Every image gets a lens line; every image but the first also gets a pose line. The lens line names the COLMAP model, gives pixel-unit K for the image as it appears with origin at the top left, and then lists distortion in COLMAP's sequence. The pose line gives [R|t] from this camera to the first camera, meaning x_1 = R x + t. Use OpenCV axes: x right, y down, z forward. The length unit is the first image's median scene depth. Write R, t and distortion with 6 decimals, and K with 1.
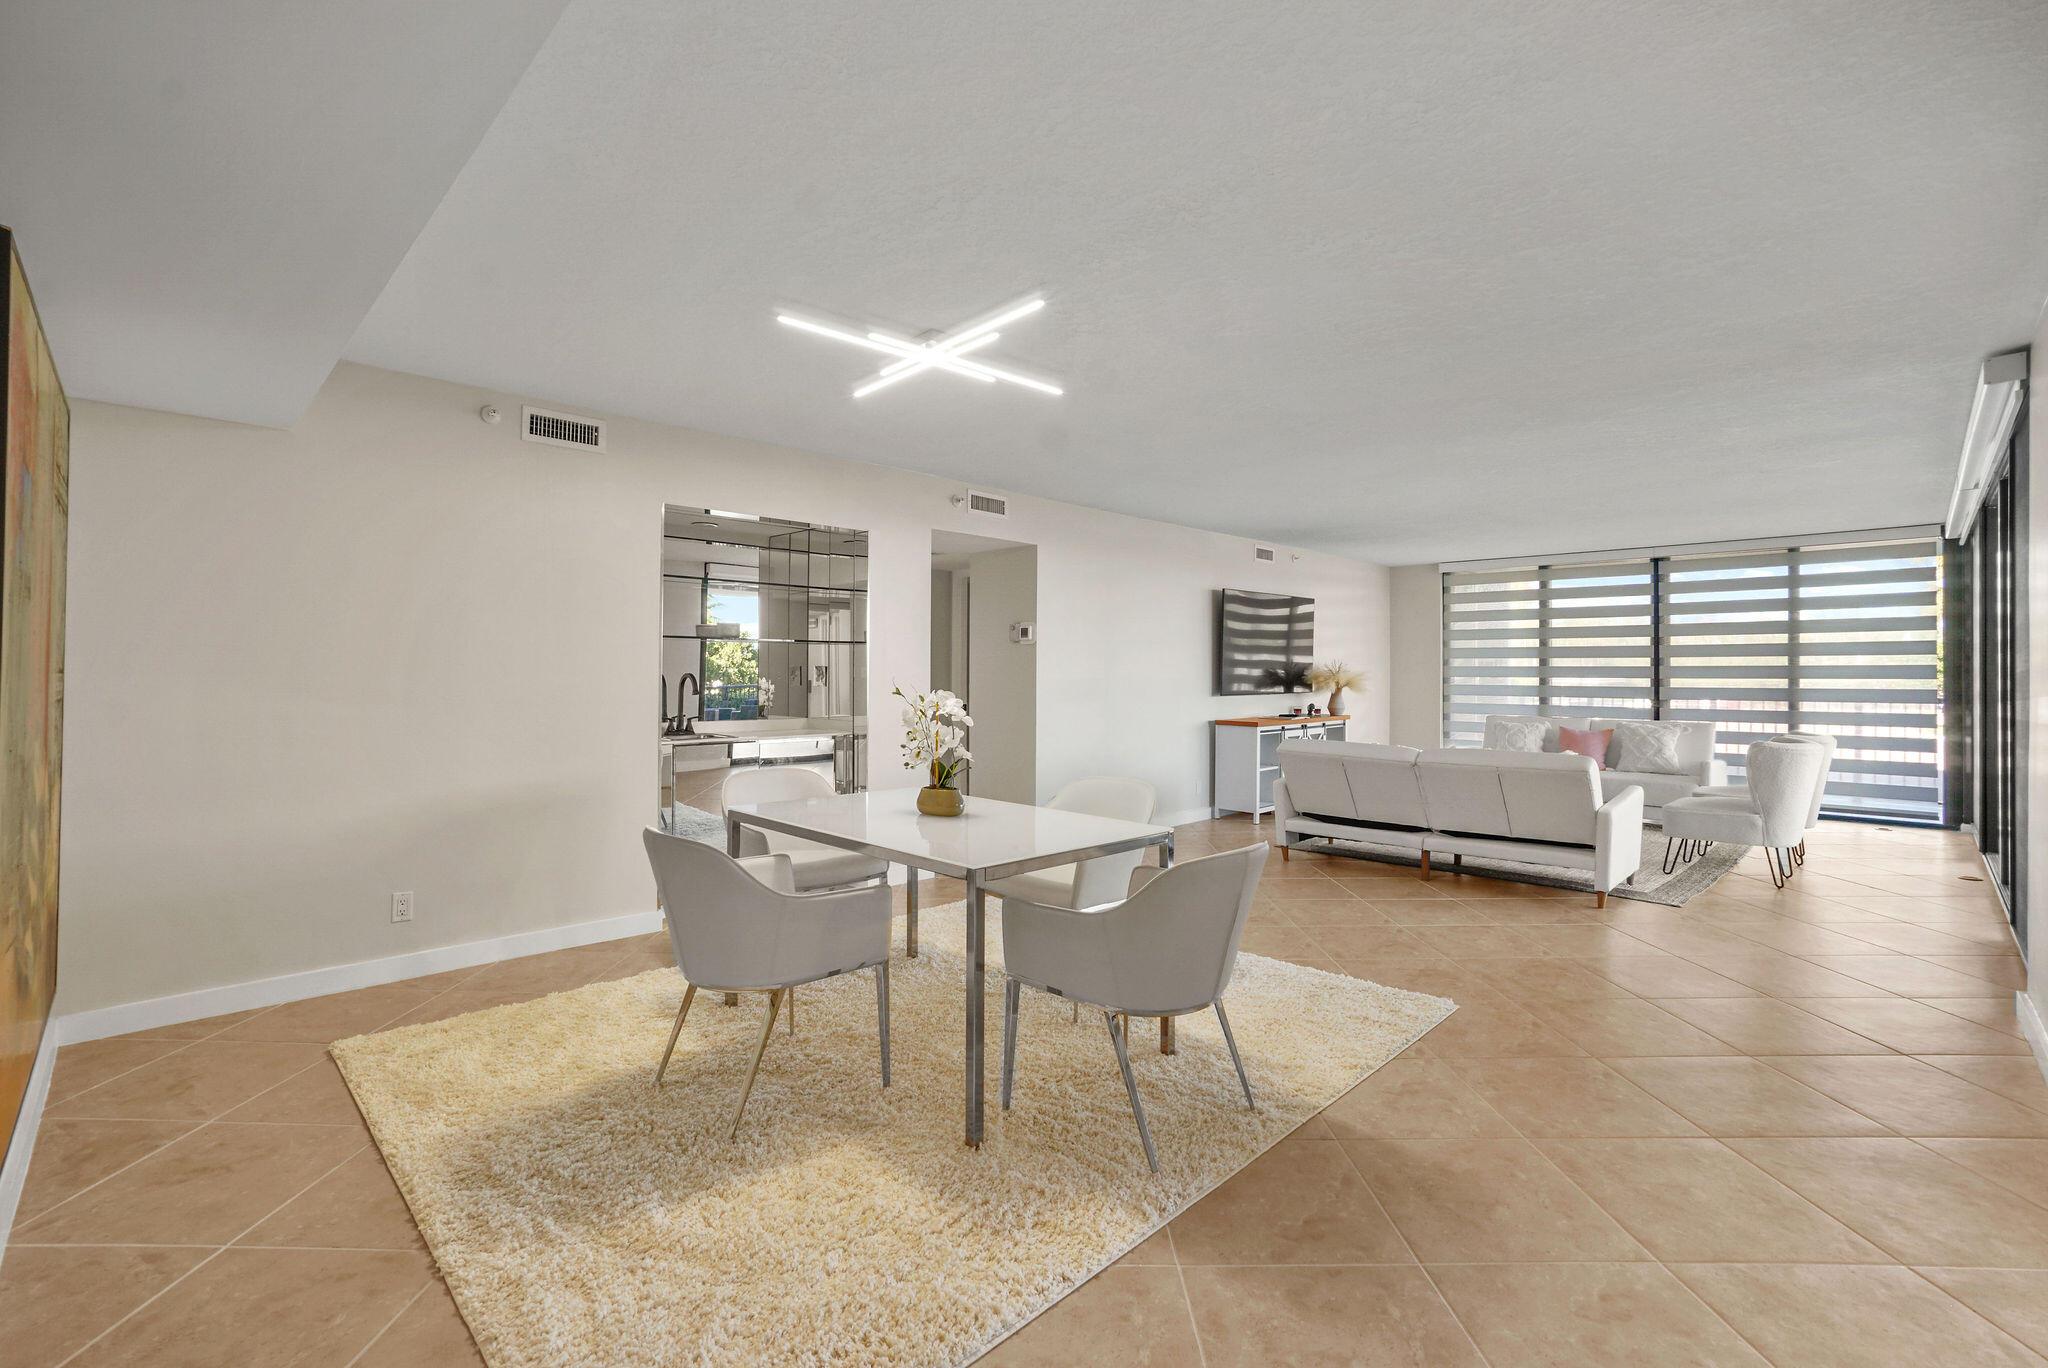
lens RADIAL K [[900.1, 0, 1024.6], [0, 900.1, 664.5], [0, 0, 1]] dist [-0.039310, 0.013456]
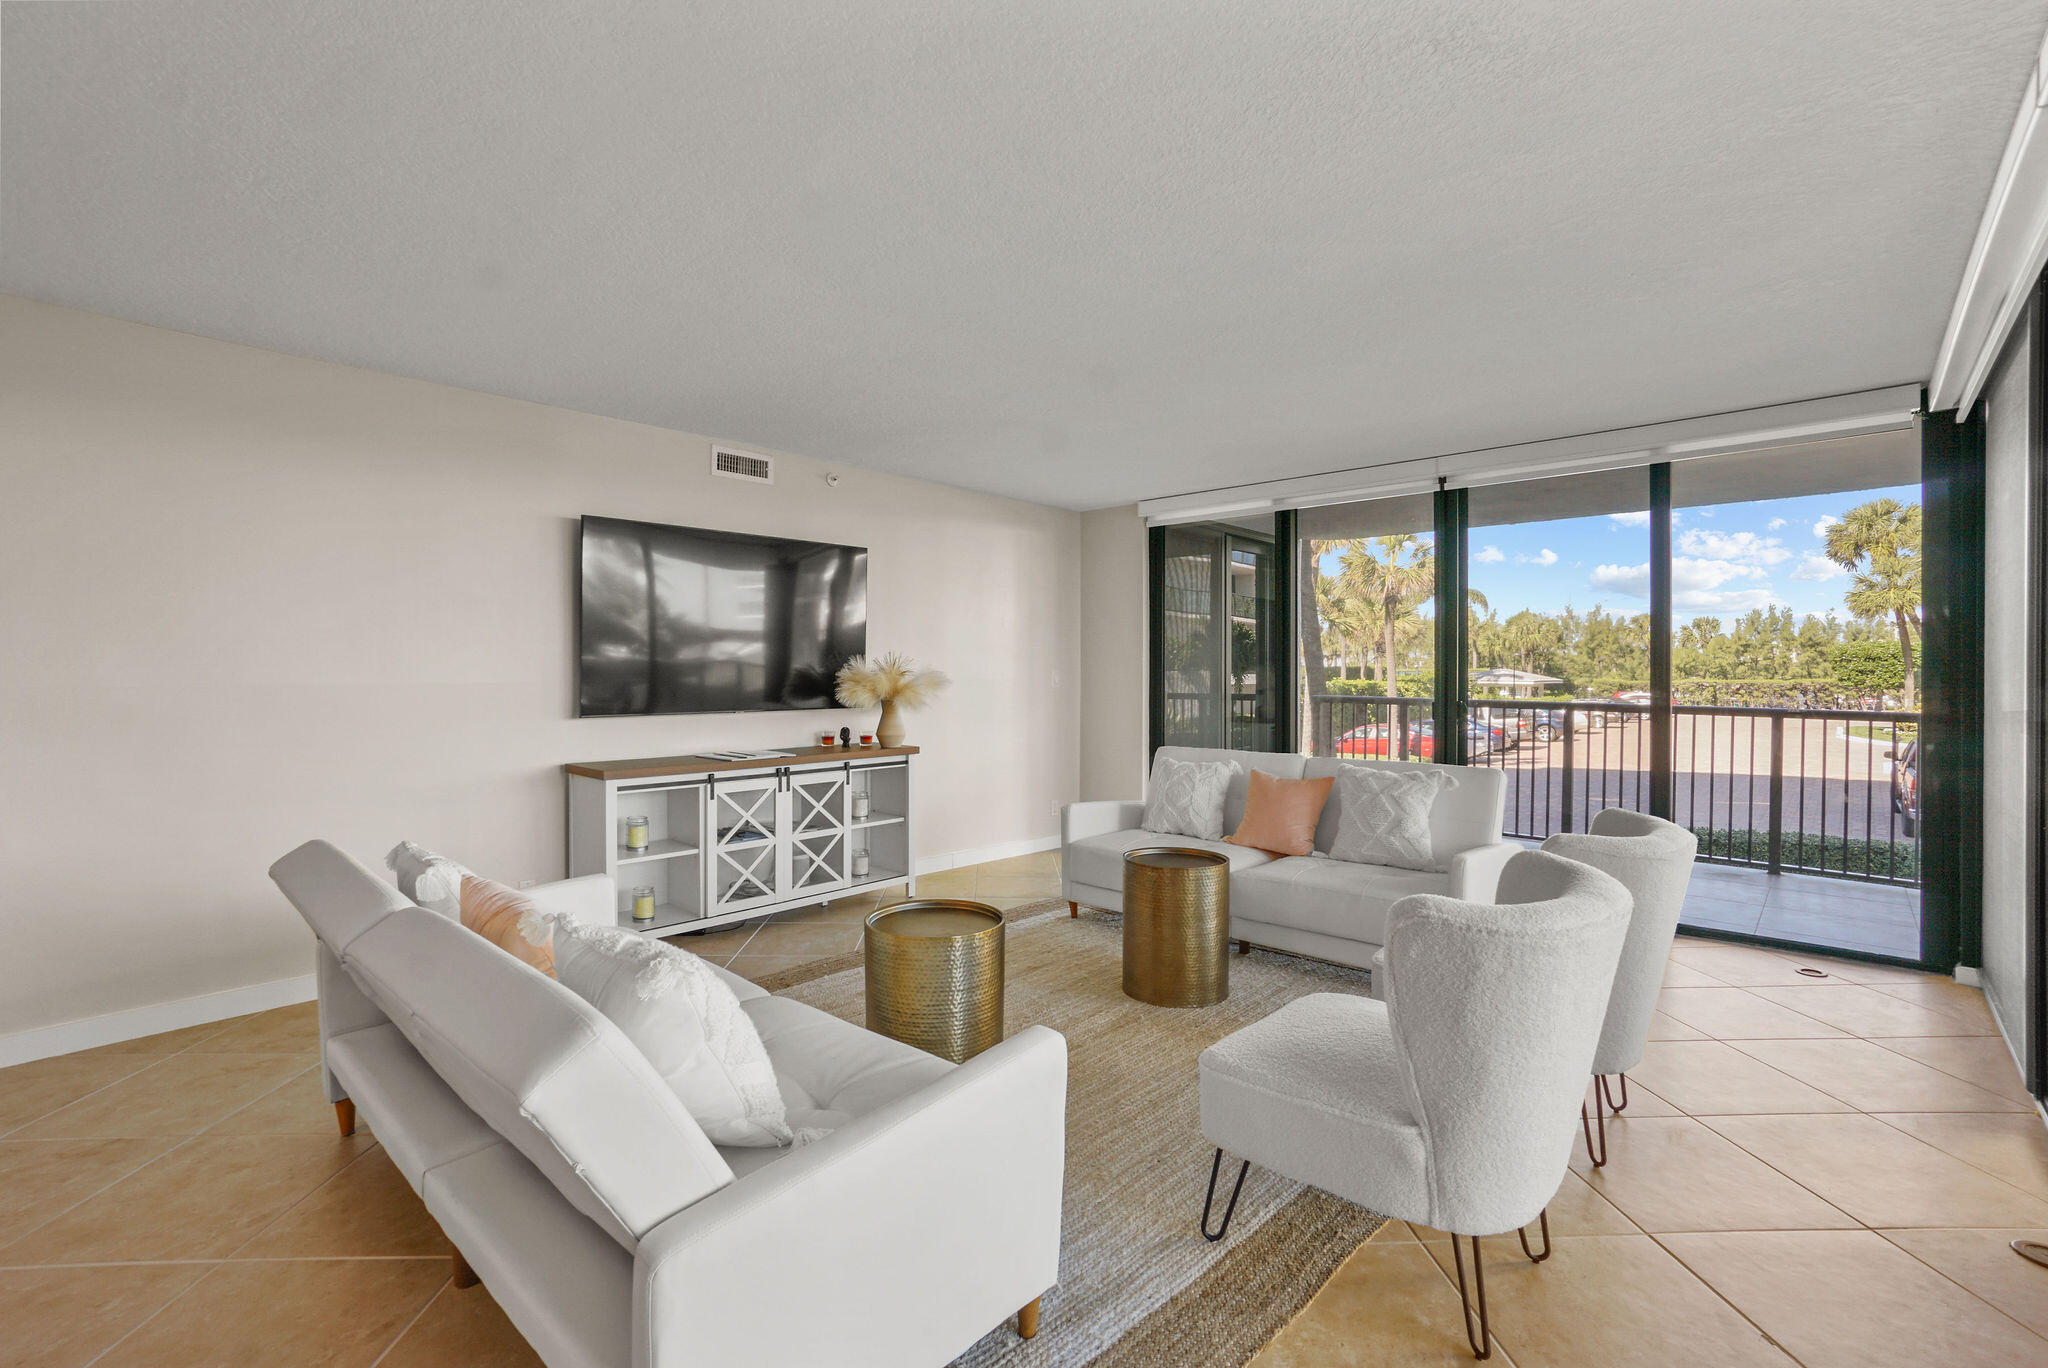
lens RADIAL K [[900.1, 0, 1024.4], [0, 900.1, 677.7], [0, 0, 1]] dist [-0.039310, 0.013456]
pose [[0.999109, -0.002867, 0.042100, 1.354553], [0.002359, 0.999924, 0.012110, 0.014622], [-0.042131, -0.012000, 0.999040, 1.378762]]
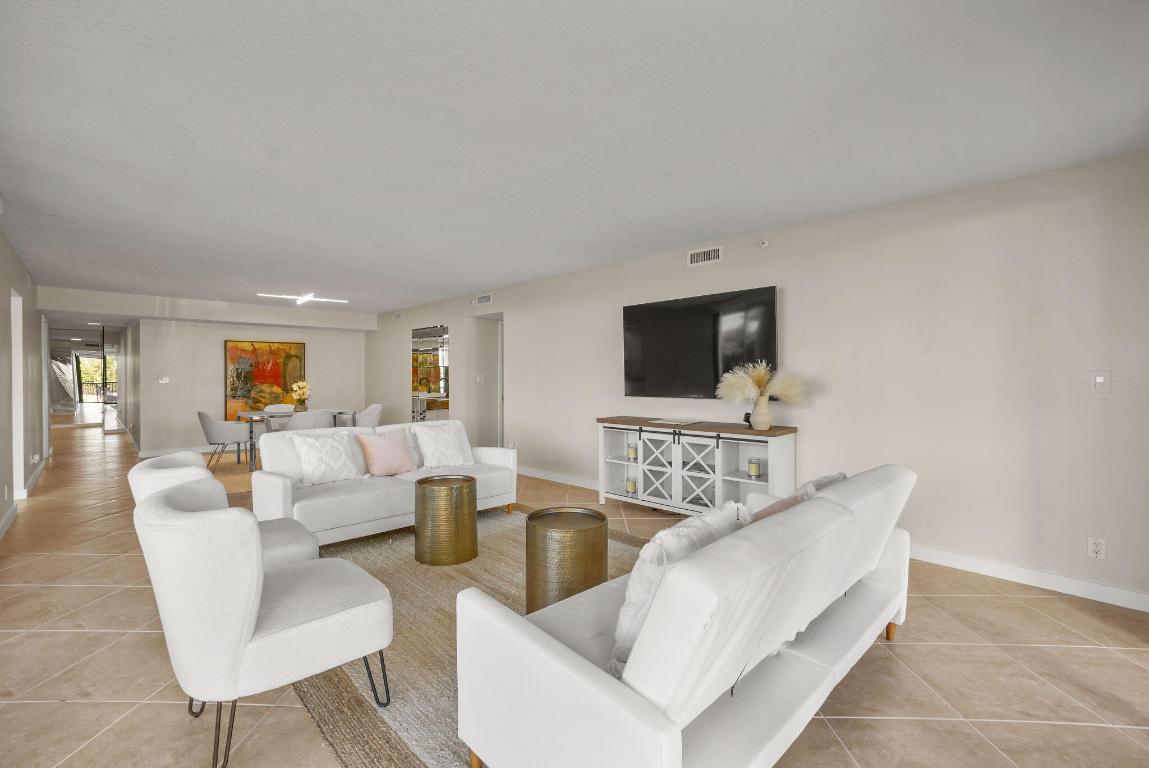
lens RADIAL K [[505.0, 0, 564.8], [0, 505.0, 381.8], [0, 0, 1]] dist [-0.039310, 0.013456]
pose [[-0.026301, 0.007089, -0.999629, 2.648377], [0.007373, 0.999949, 0.006897, 0.030000], [0.999627, -0.007189, -0.026352, 2.778207]]
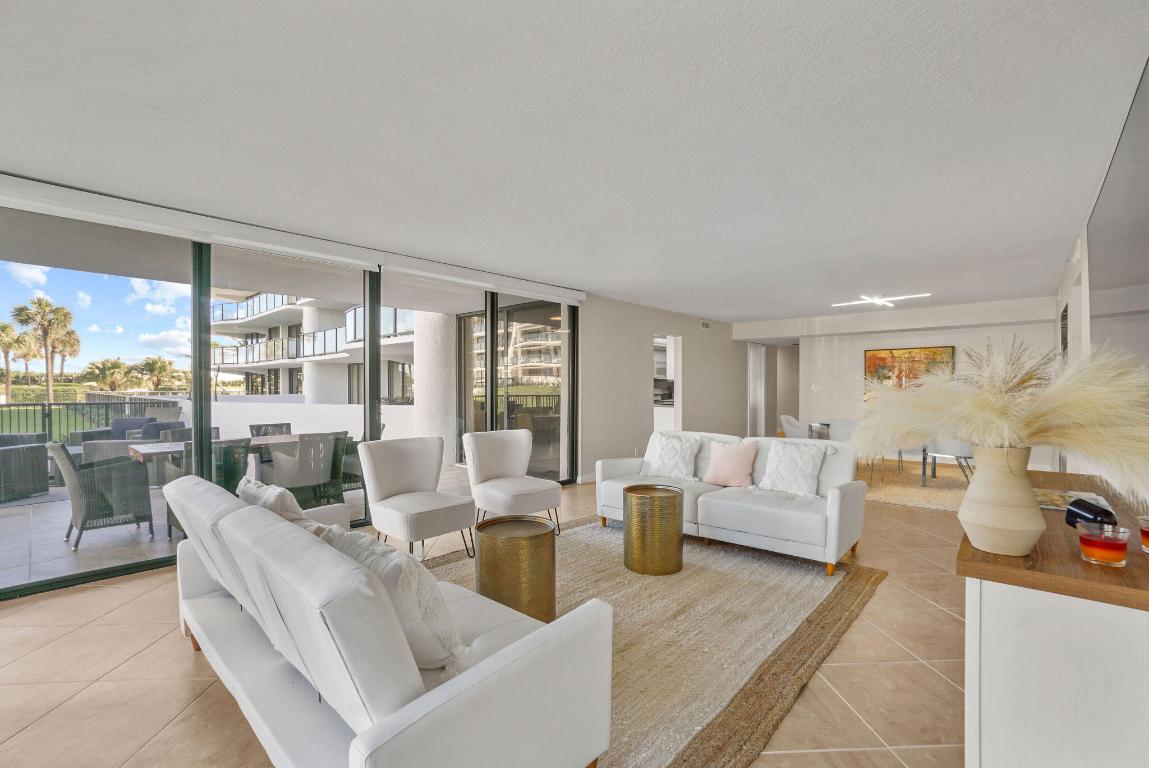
lens RADIAL K [[505.0, 0, 573.0], [0, 505.0, 389.1], [0, 0, 1]] dist [-0.039310, 0.013456]
pose [[-0.999184, 0.002676, -0.040291, 1.544421], [0.002849, 0.999987, -0.004249, 0.035661], [0.040279, -0.004361, -0.999179, 3.804857]]
